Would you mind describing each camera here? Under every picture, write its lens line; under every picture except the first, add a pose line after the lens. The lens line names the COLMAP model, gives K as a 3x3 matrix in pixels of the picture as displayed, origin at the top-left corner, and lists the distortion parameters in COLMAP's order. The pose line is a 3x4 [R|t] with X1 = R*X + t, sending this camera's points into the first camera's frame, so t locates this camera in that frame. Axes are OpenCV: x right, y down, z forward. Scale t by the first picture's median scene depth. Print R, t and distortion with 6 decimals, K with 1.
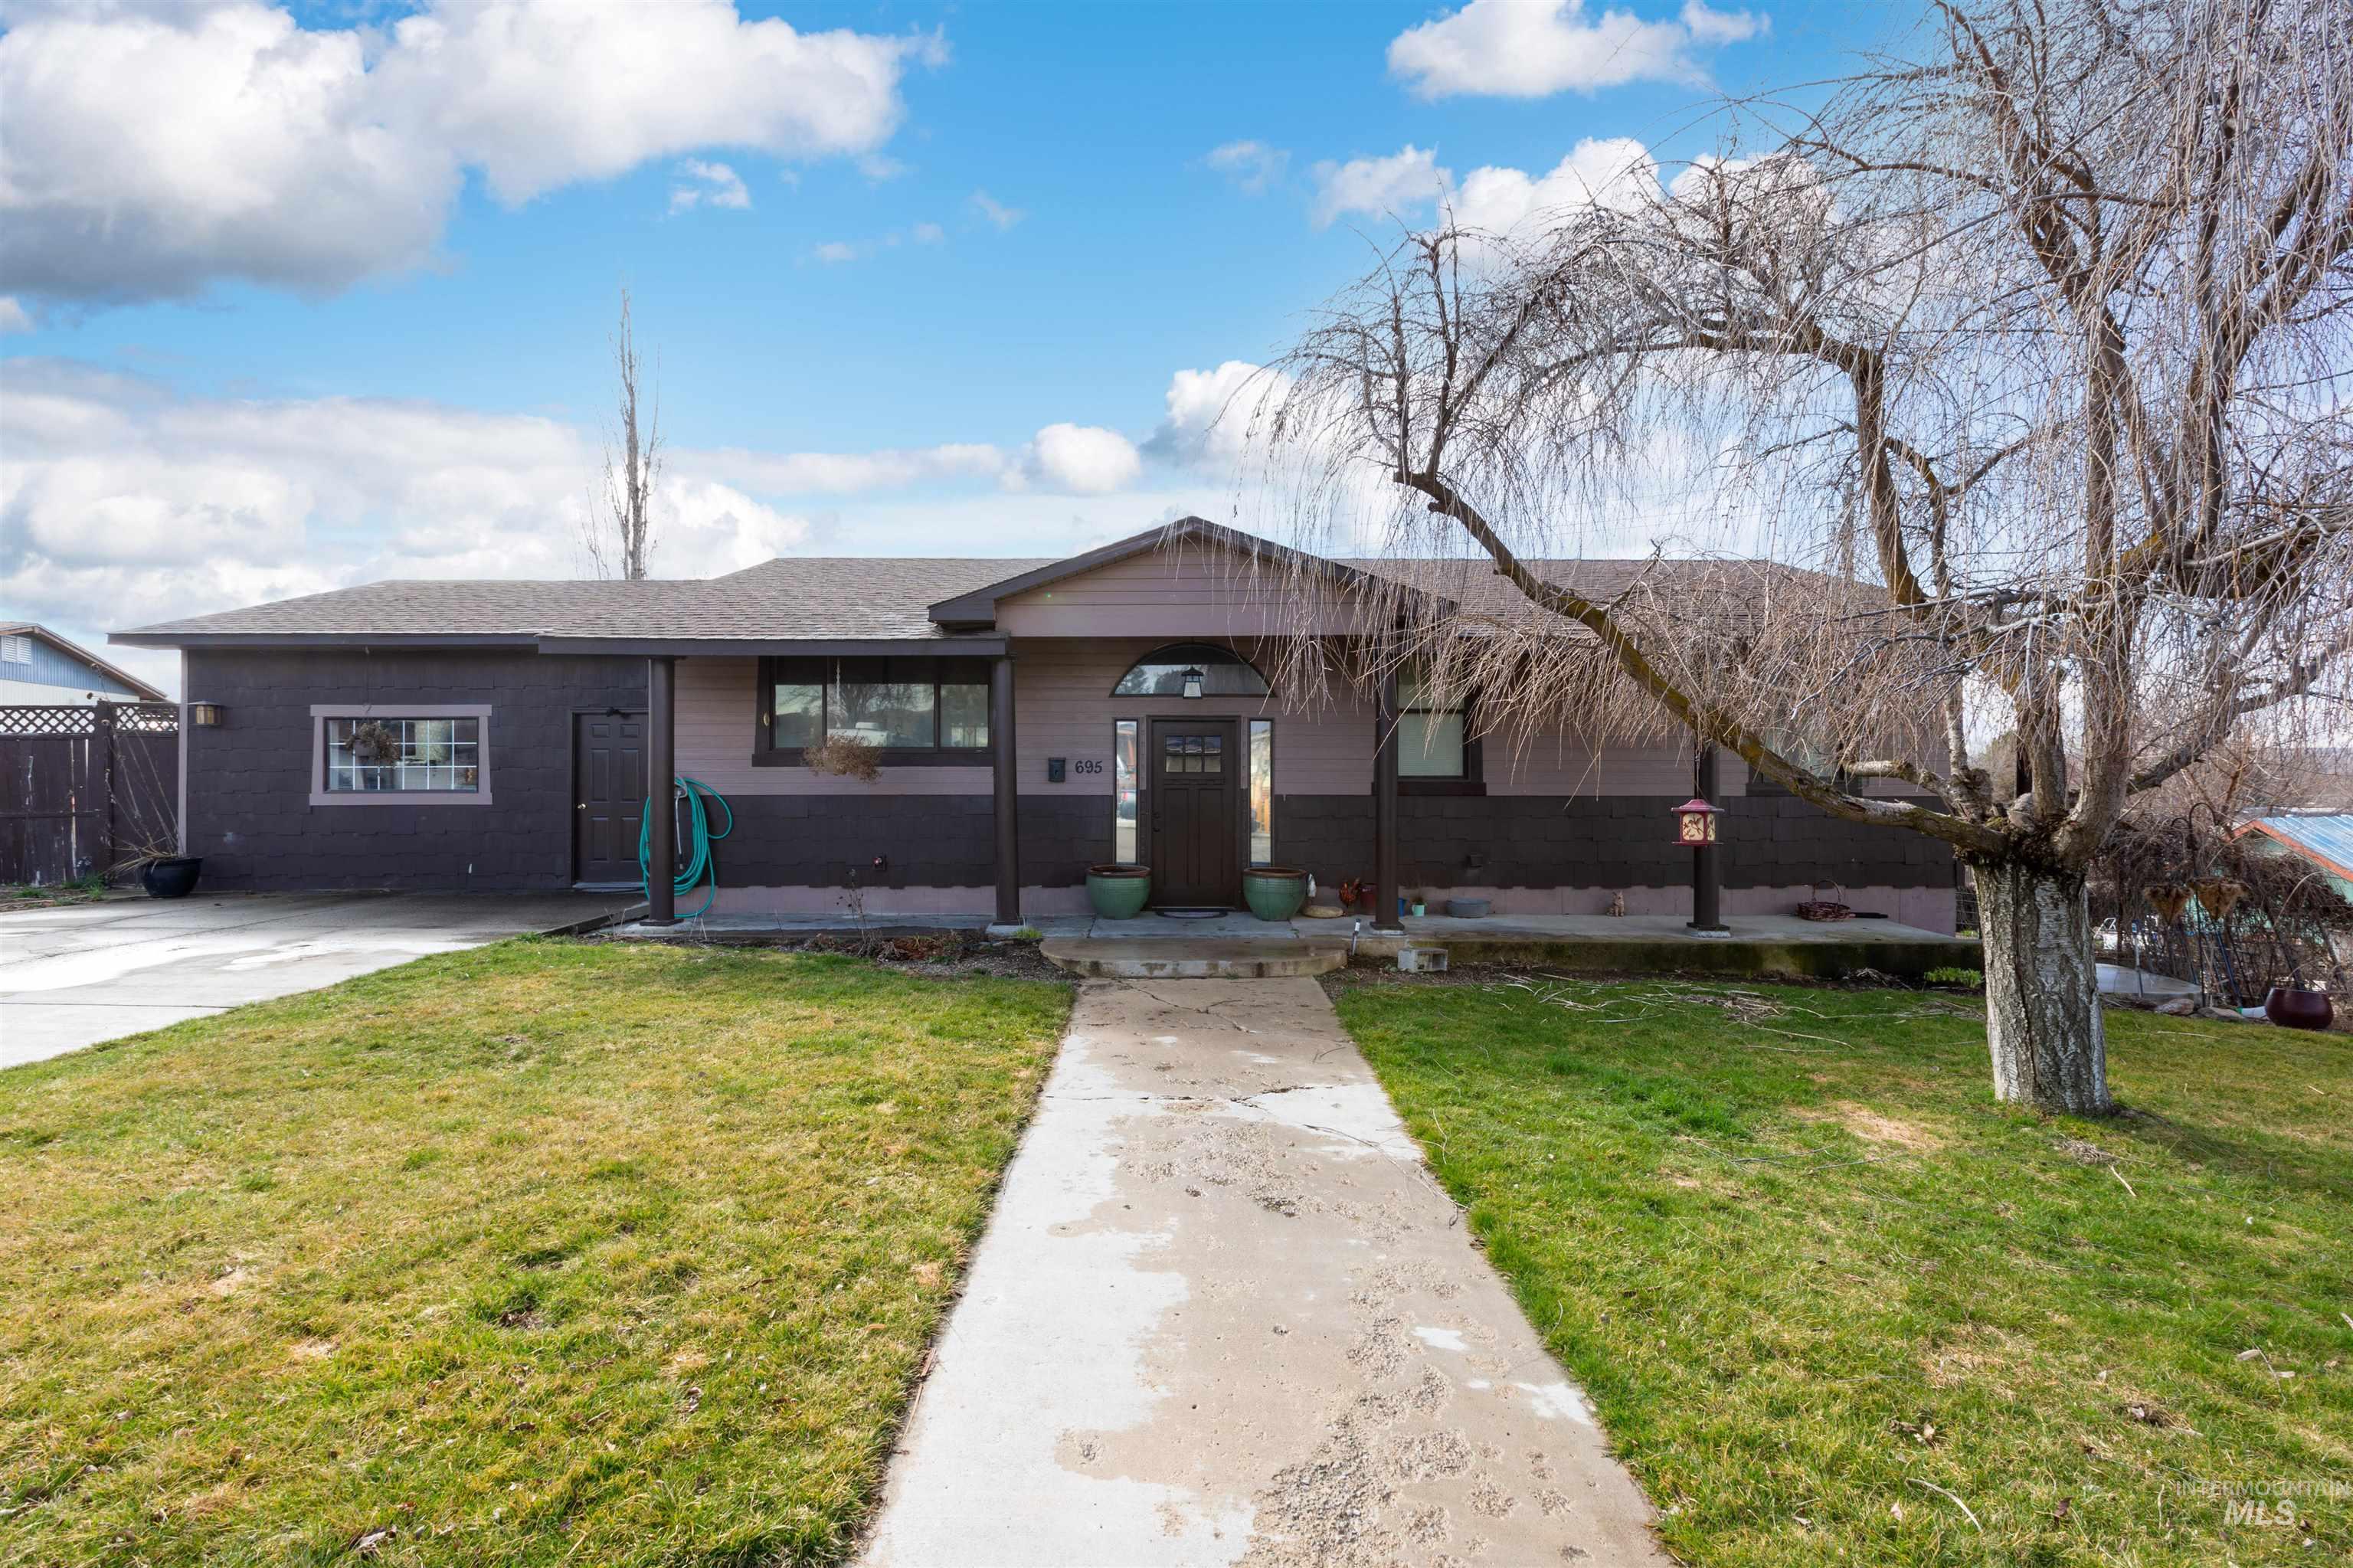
lens RADIAL K [[1085.1, 0, 1171.9], [0, 1085.1, 788.2], [0, 0, 1]] dist [-0.005582, 0.003418]
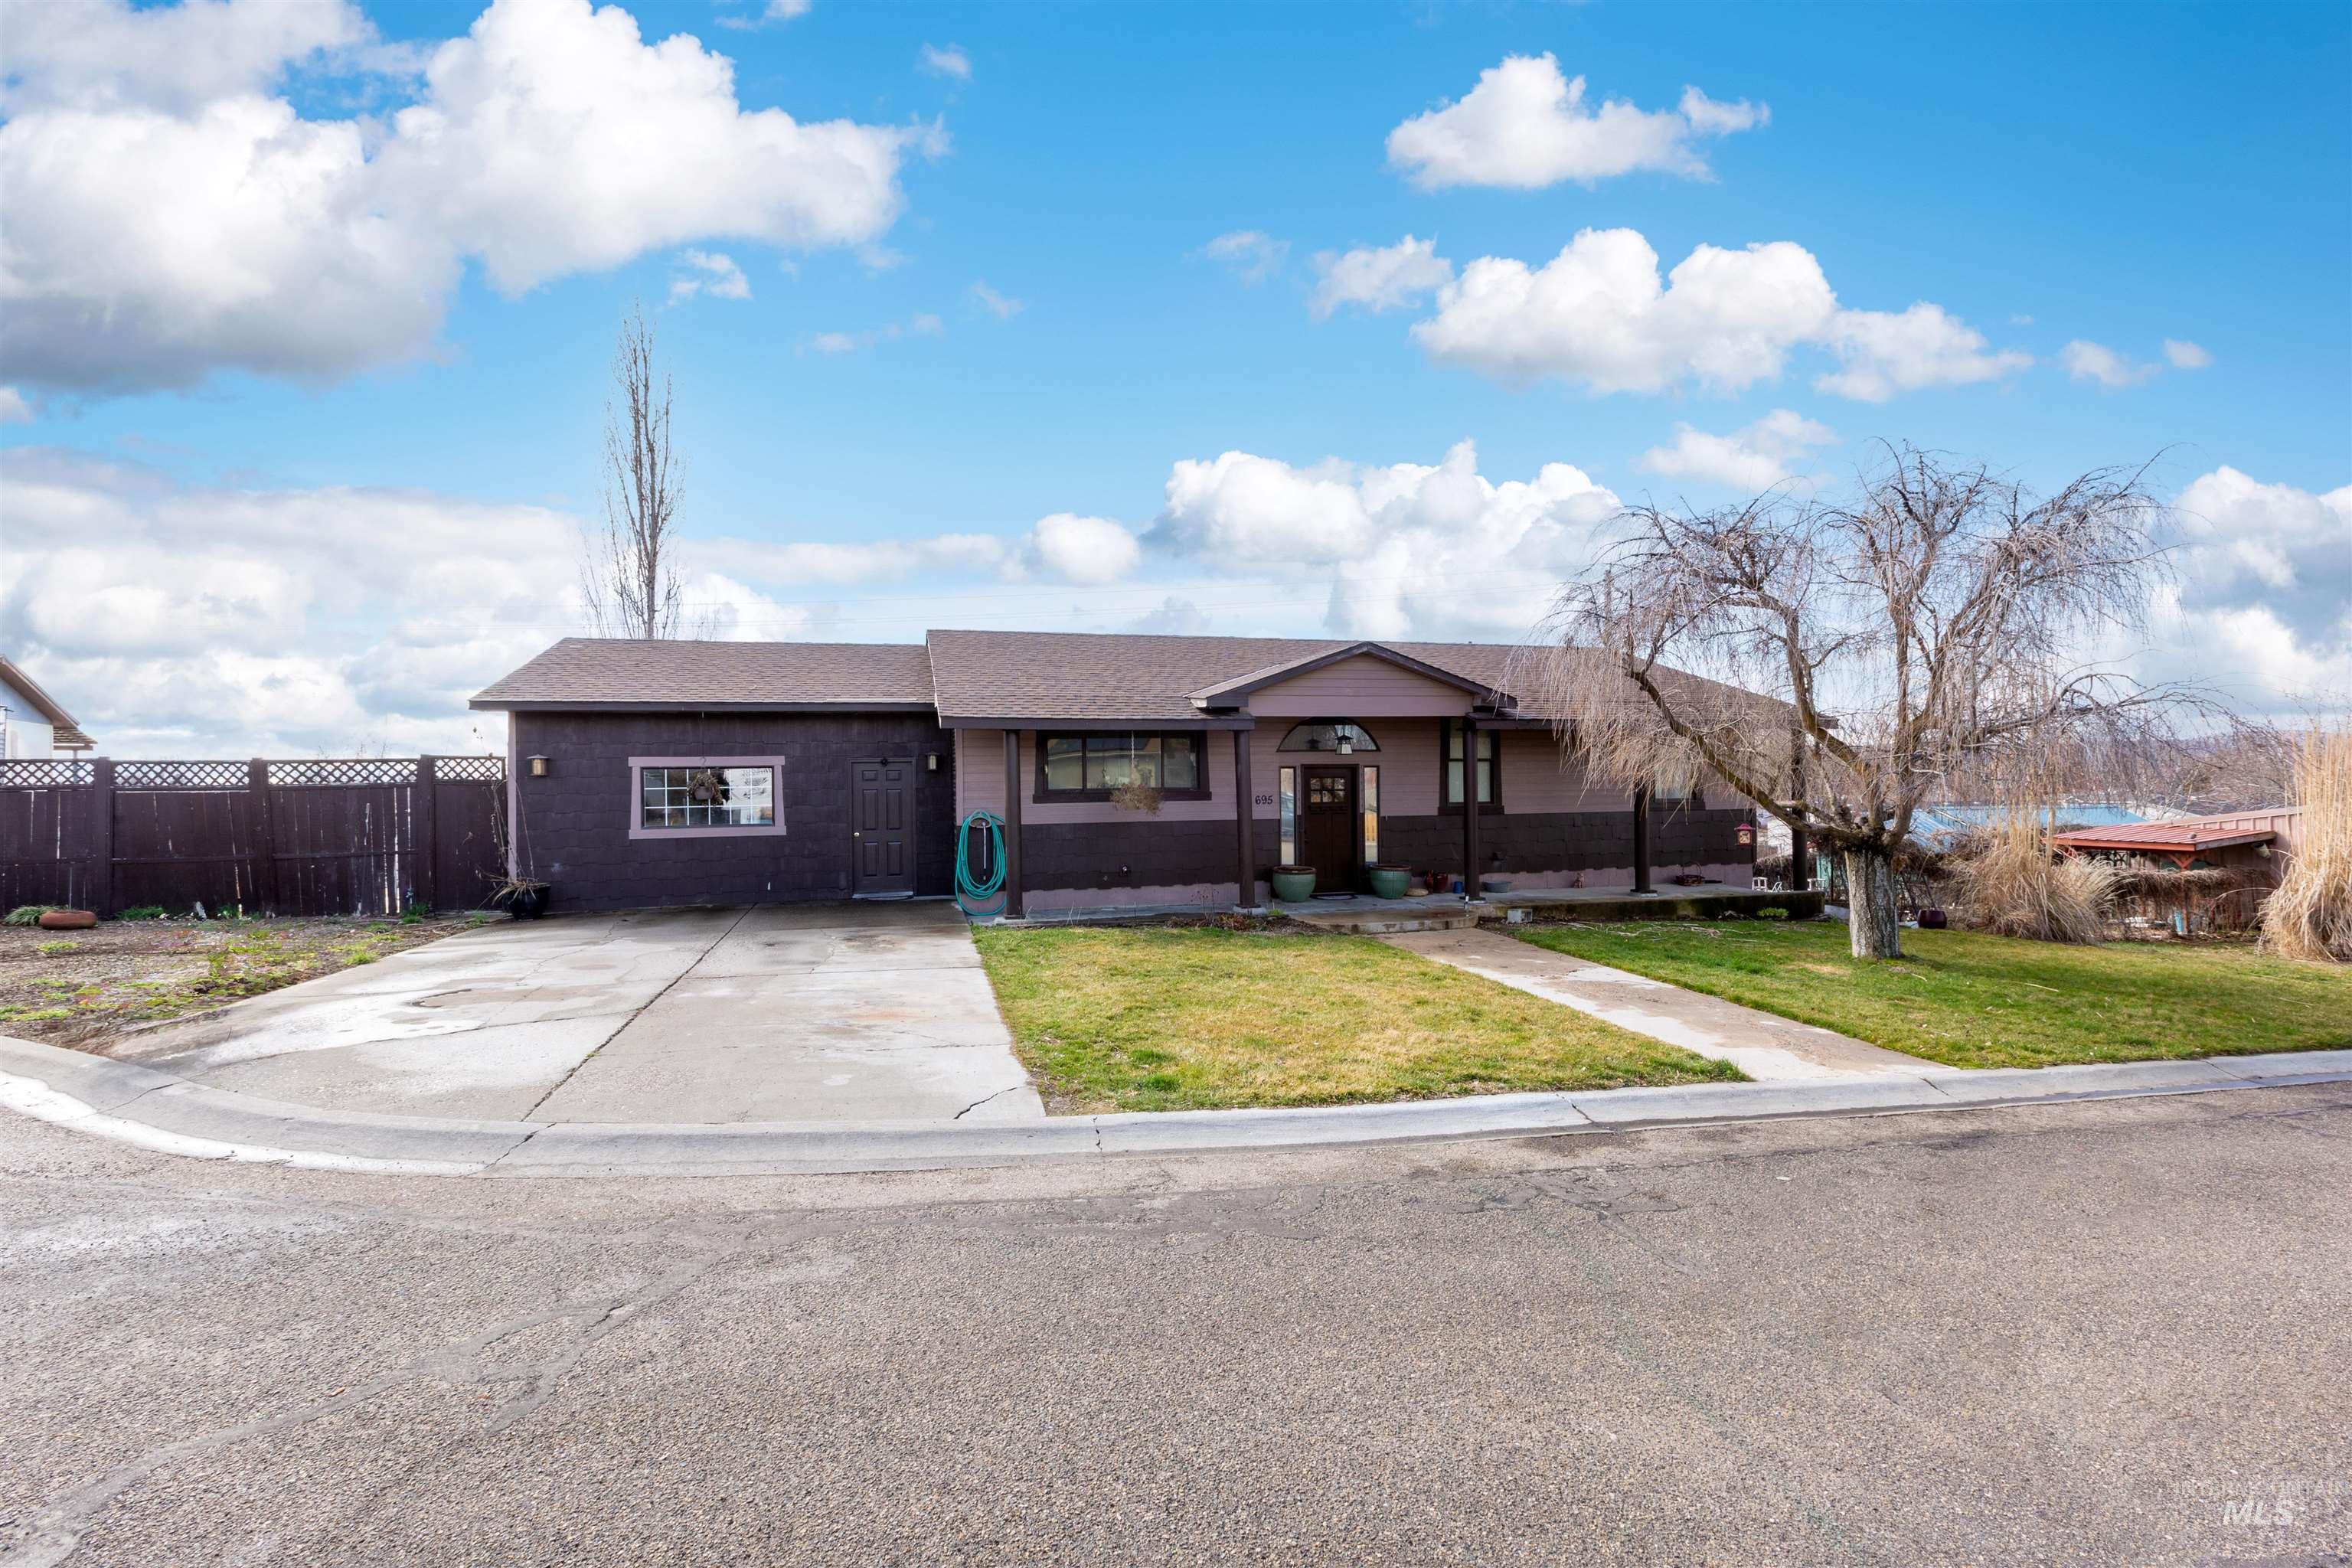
lens RADIAL K [[1084.6, 0, 1181.1], [0, 1084.6, 781.3], [0, 0, 1]] dist [-0.005582, 0.003418]
pose [[0.962784, -0.011665, 0.270019, -0.587830], [0.013579, 0.999894, -0.005221, -0.039315], [-0.269929, 0.008694, 0.962841, -0.386595]]
